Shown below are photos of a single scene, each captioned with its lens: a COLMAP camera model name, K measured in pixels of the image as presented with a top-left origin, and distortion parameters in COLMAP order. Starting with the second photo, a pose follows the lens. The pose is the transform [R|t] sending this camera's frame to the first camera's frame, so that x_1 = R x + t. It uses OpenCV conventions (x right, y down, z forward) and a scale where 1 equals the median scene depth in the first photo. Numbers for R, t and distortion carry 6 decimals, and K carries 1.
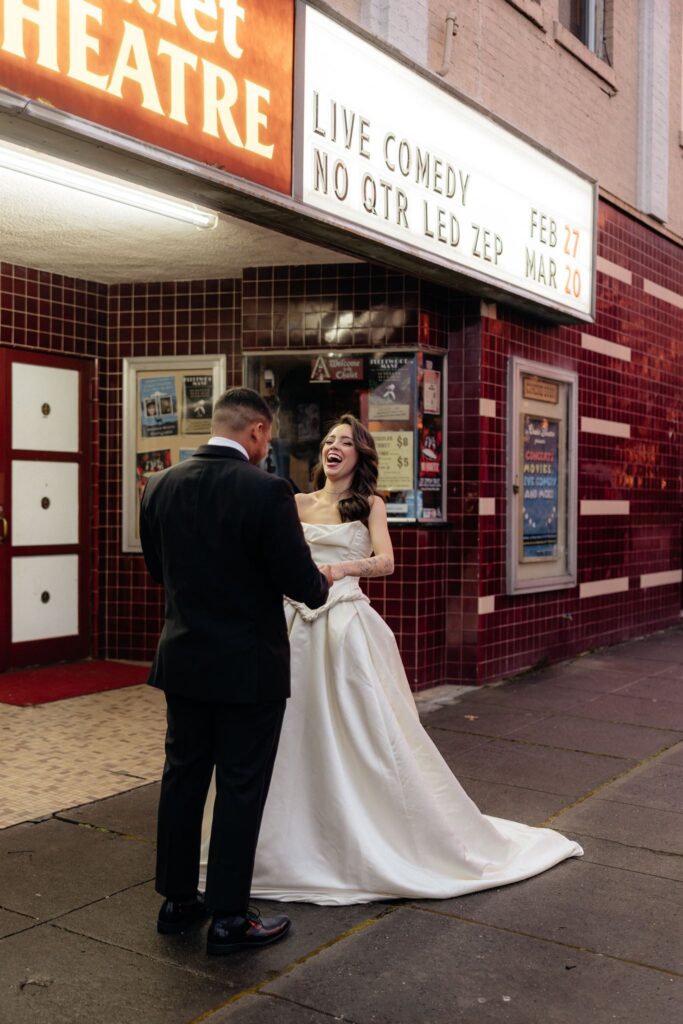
lens RADIAL K [[1165.5, 0, 323.4], [0, 1165.5, 511.7], [0, 0, 1]] dist [-0.004185, 0.015845]
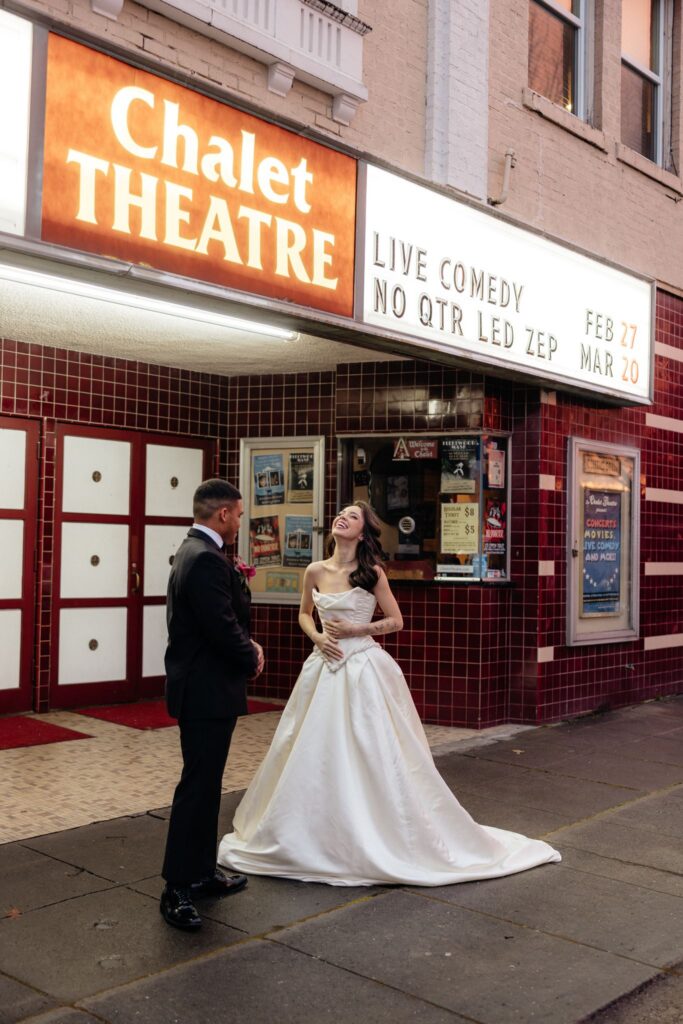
lens RADIAL K [[1110.5, 0, 328.0], [0, 1110.5, 515.8], [0, 0, 1]] dist [-0.004312, 0.009071]
pose [[0.990997, 0.006164, -0.133740, 0.075660], [-0.011486, 0.999171, -0.039061, -0.011246], [0.133389, 0.040245, 0.990246, -0.114651]]
